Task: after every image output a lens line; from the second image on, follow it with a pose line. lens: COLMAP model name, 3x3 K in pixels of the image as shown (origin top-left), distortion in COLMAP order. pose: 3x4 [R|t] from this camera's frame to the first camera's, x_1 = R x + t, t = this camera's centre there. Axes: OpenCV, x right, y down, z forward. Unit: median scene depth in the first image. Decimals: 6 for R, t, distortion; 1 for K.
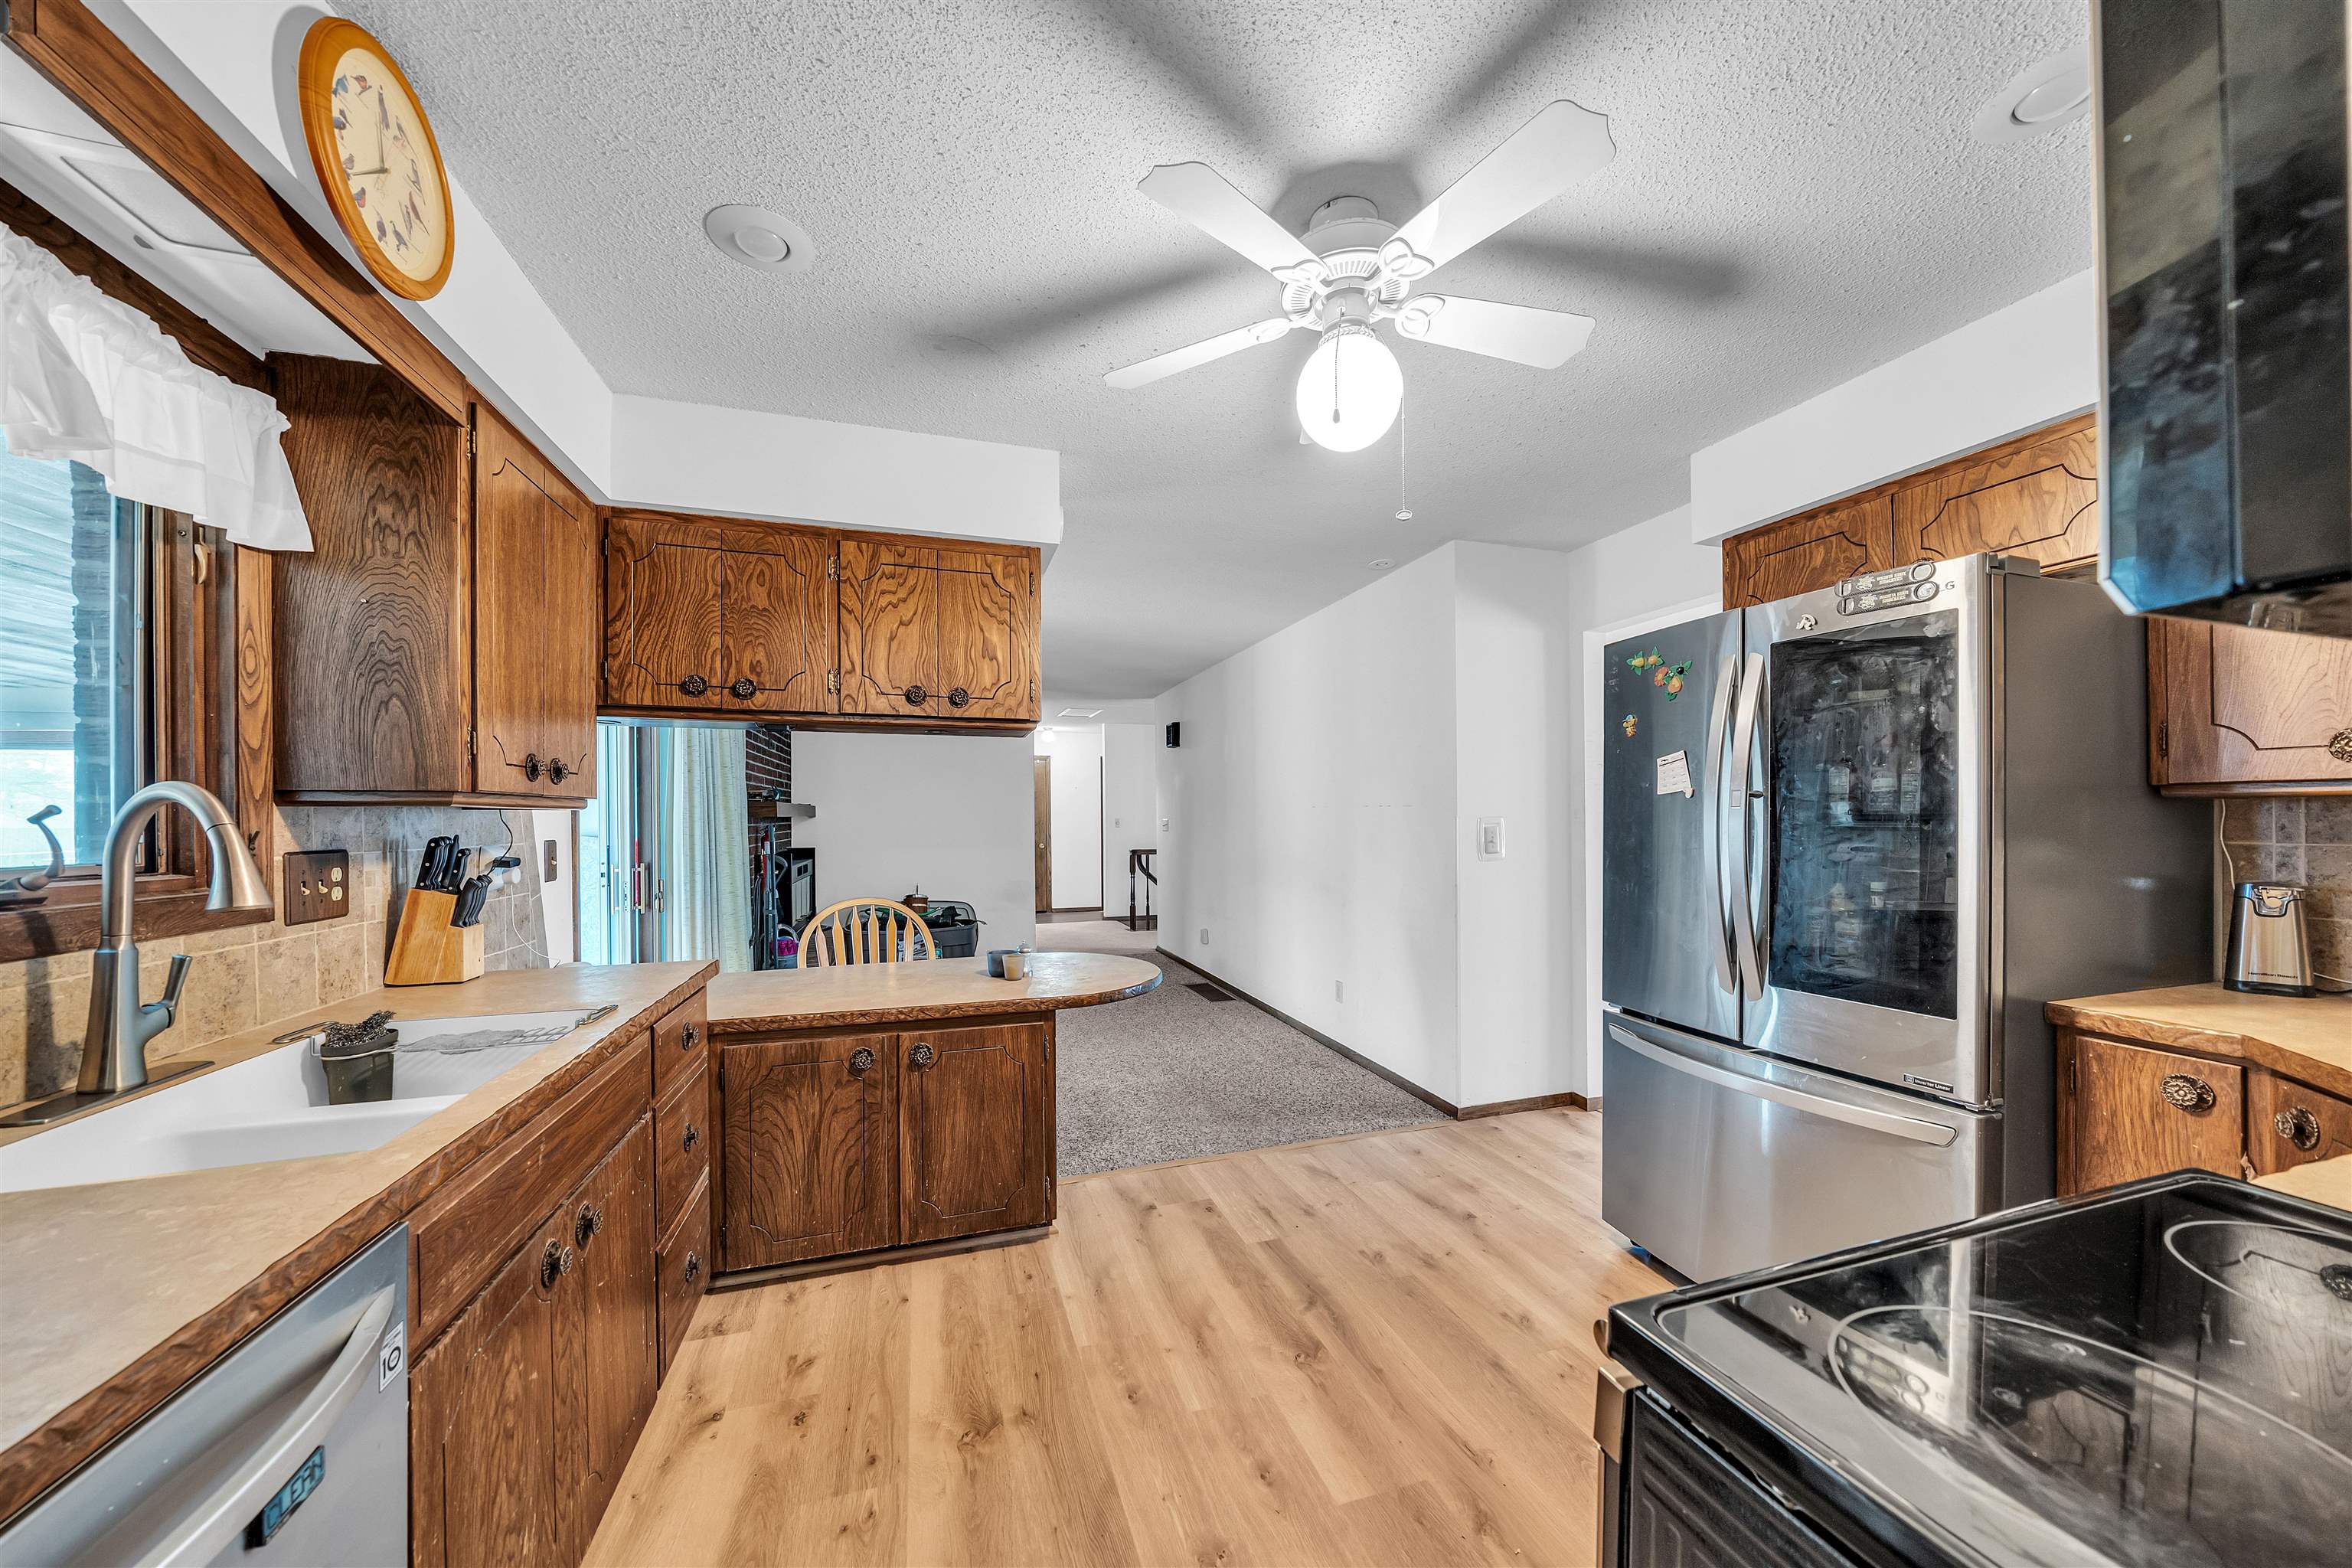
lens RADIAL K [[798.8, 0, 1166.2], [0, 798.8, 821.9], [0, 0, 1]] dist [-0.007923, 0.000242]
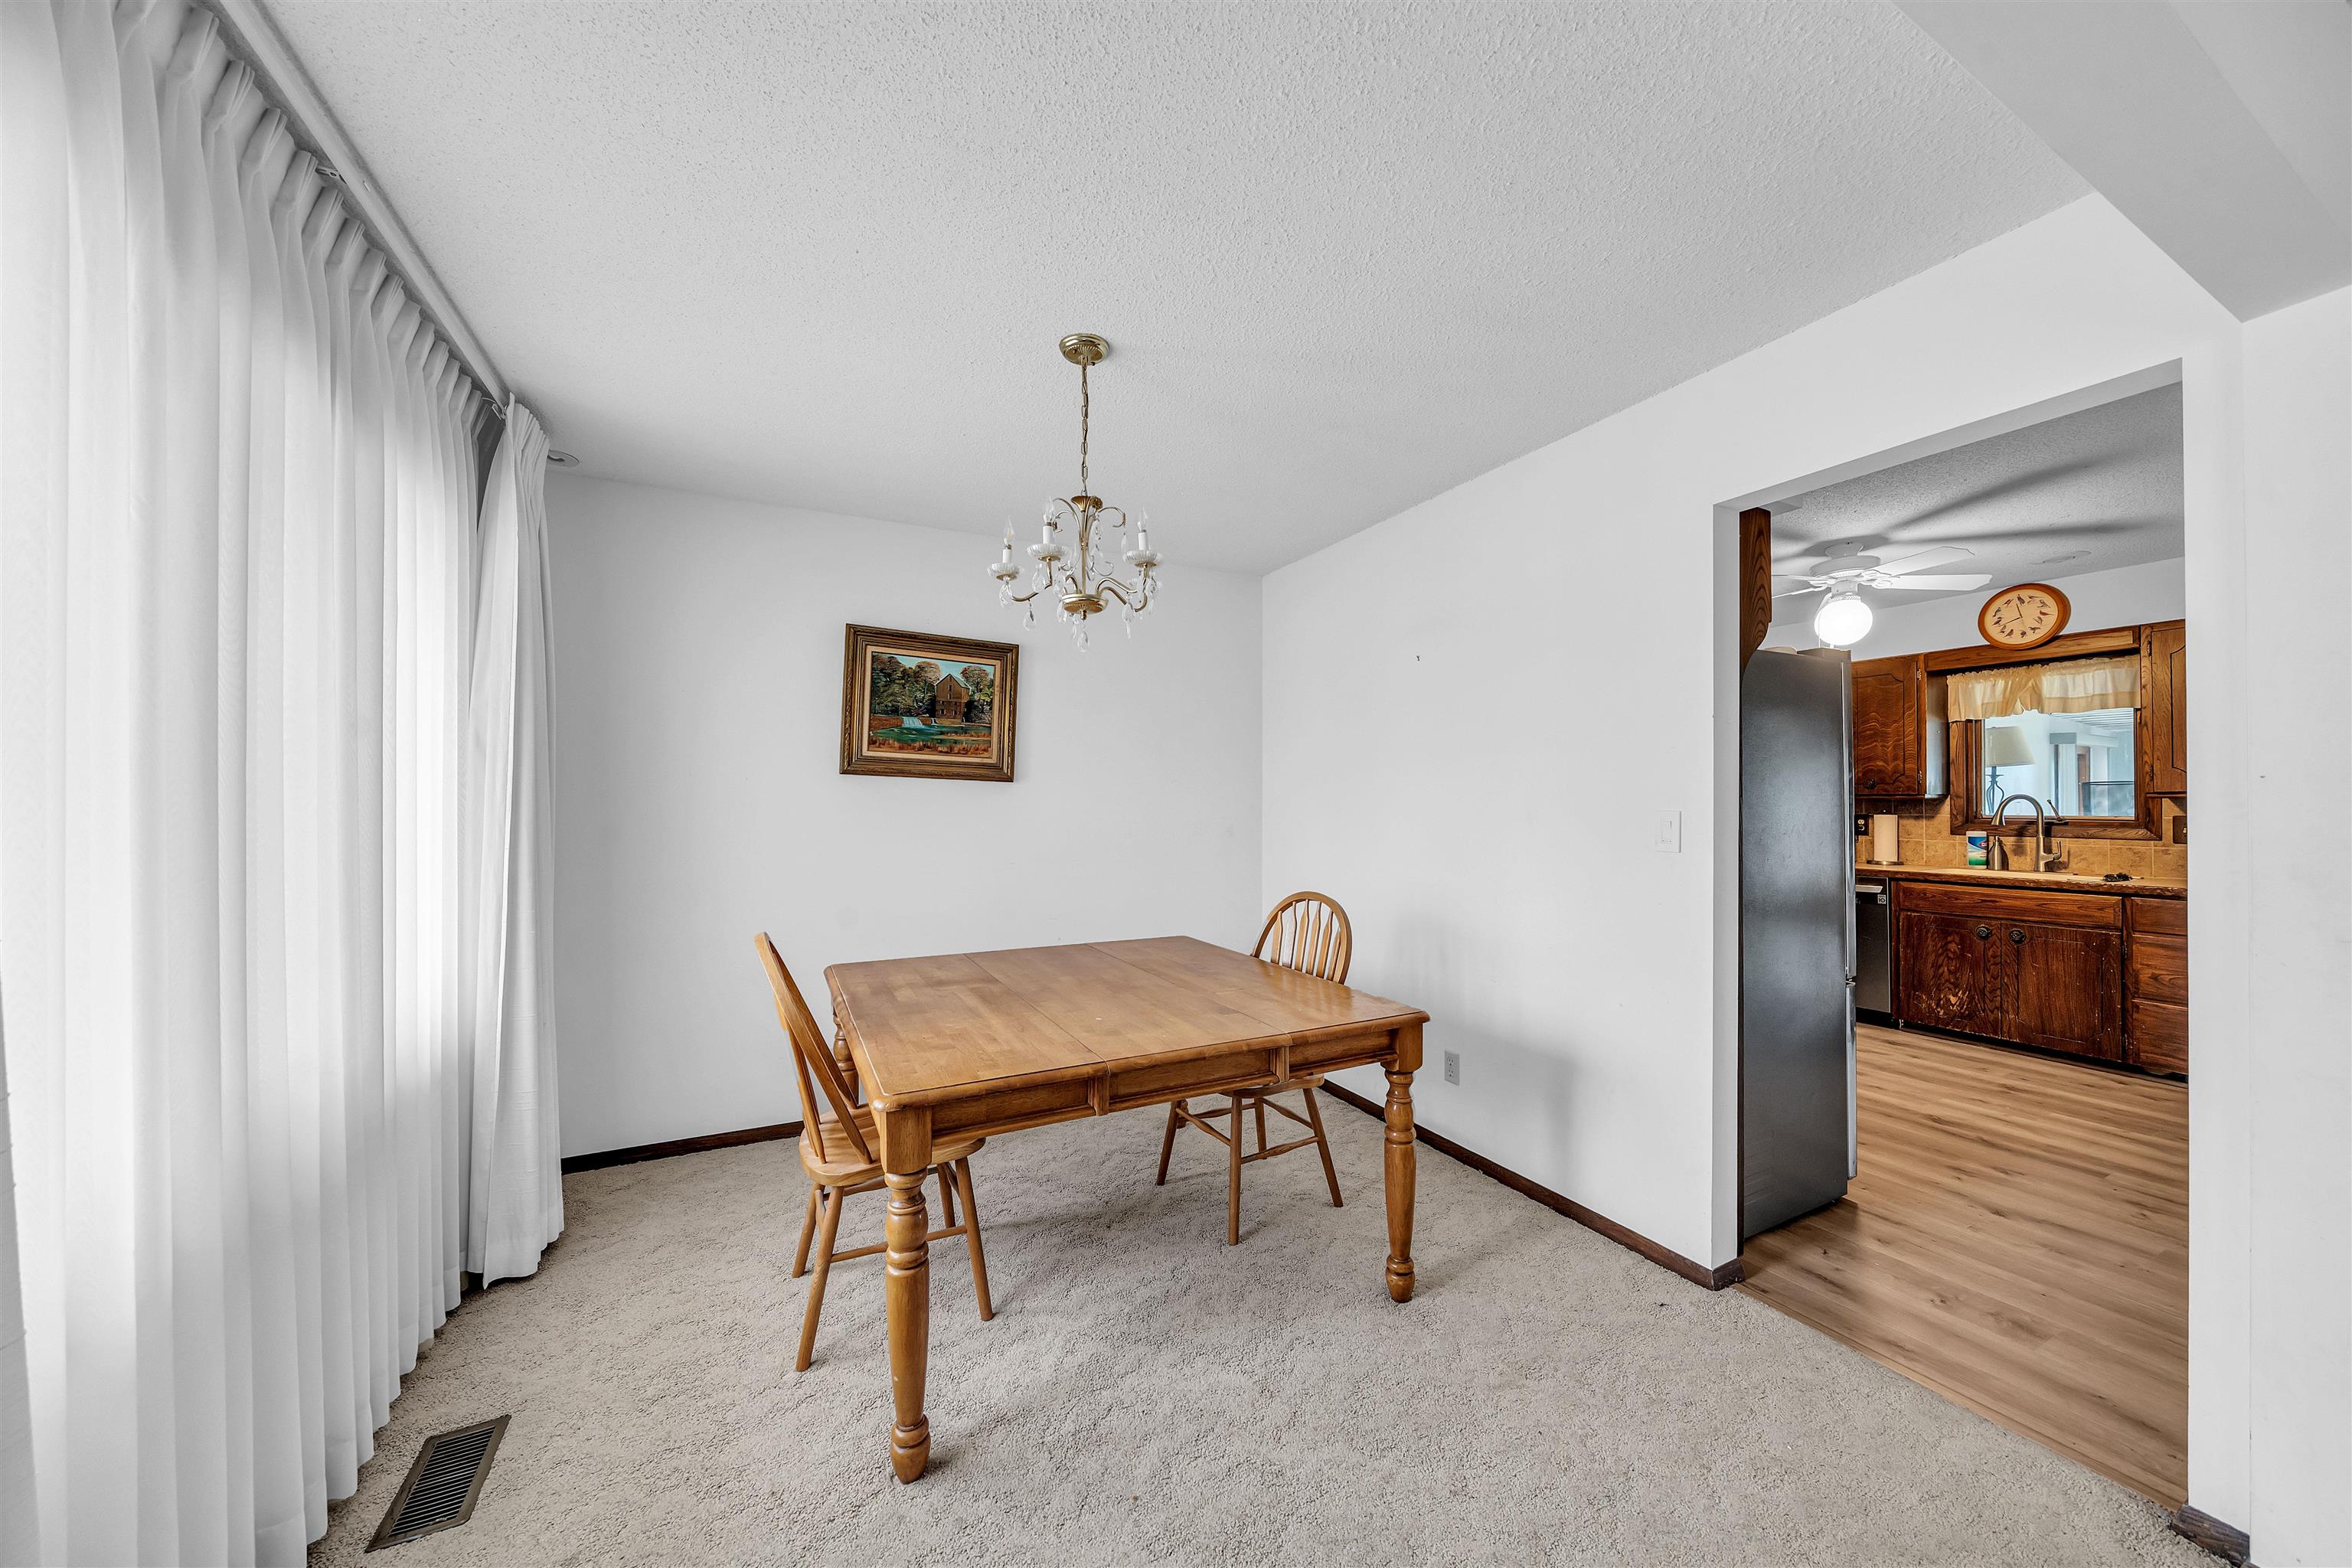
lens RADIAL K [[798.8, 0, 1176.2], [0, 798.8, 796.3], [0, 0, 1]] dist [-0.007923, 0.000242]
pose [[-0.986202, 0.001873, -0.165536, 1.728943], [0.002488, 0.999991, -0.003507, -0.017209], [0.165528, -0.003871, -0.986197, 2.017493]]
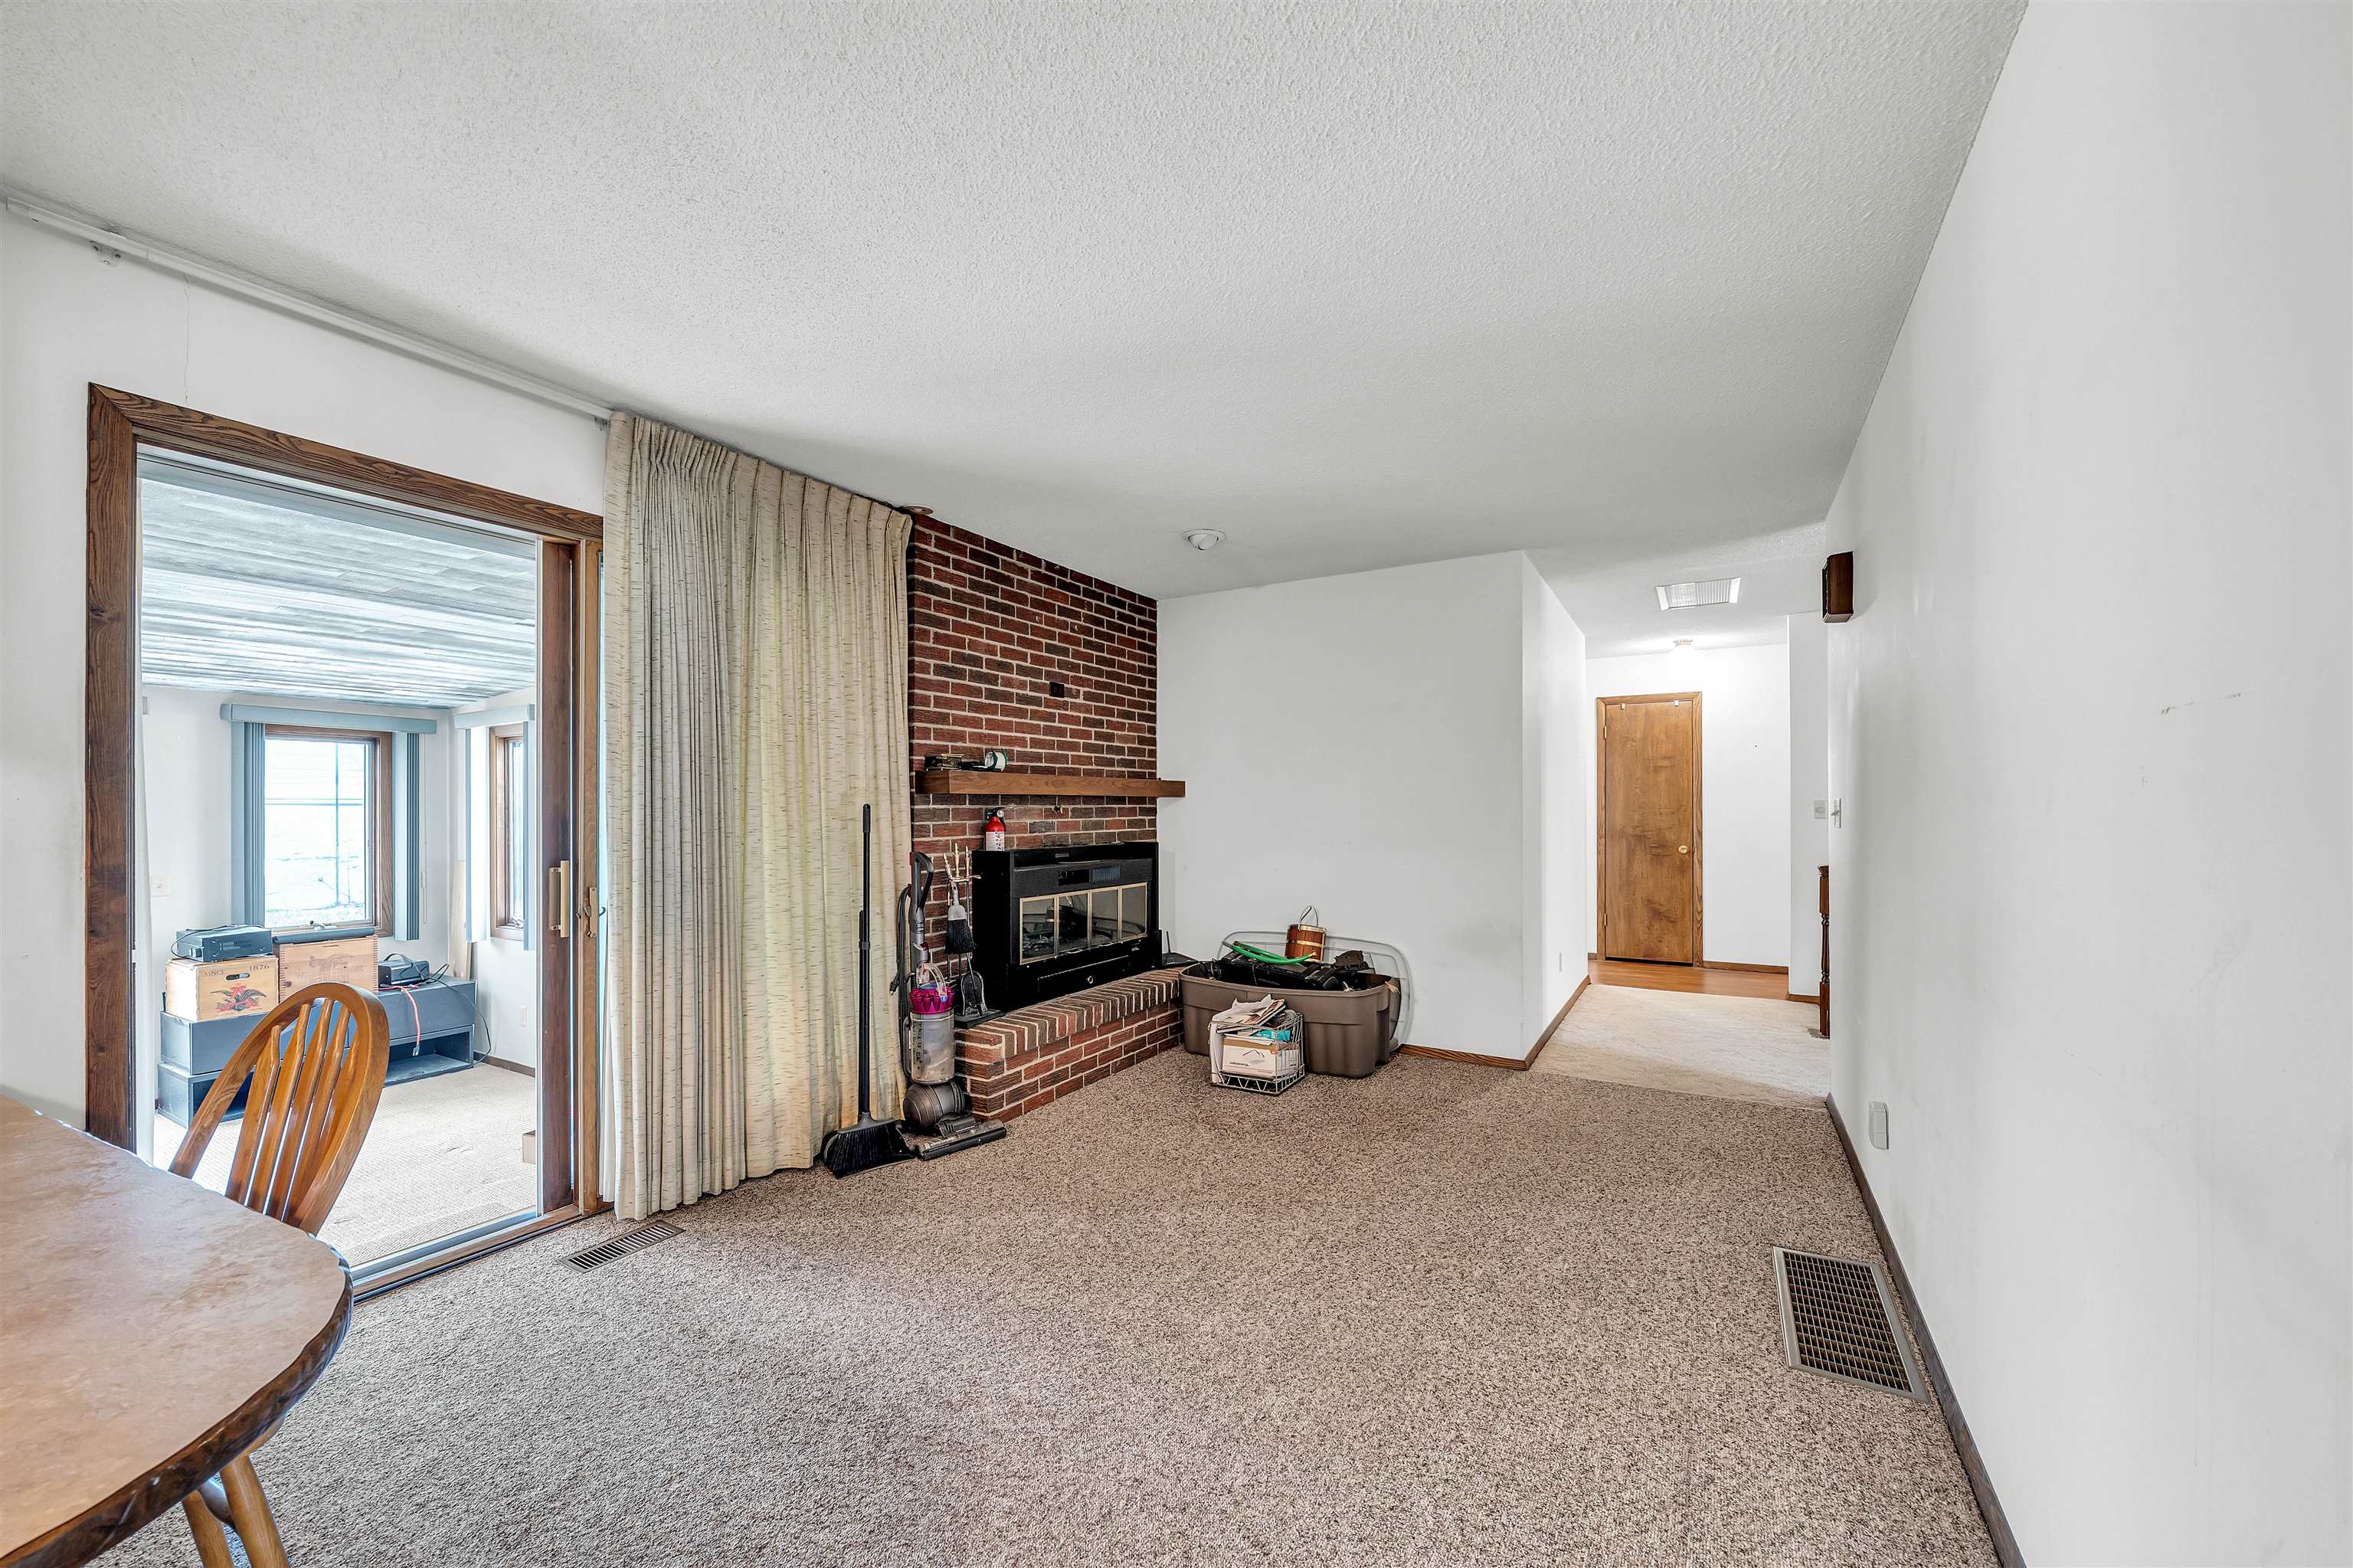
lens RADIAL K [[904.4, 0, 1173.2], [0, 904.4, 808.3], [0, 0, 1]] dist [-0.005618, 0.000580]
pose [[0.673782, 0.001903, -0.738928, 0.374945], [-0.003378, 0.999994, -0.000504, 0.010182], [0.738922, 0.002836, 0.673785, 1.406009]]
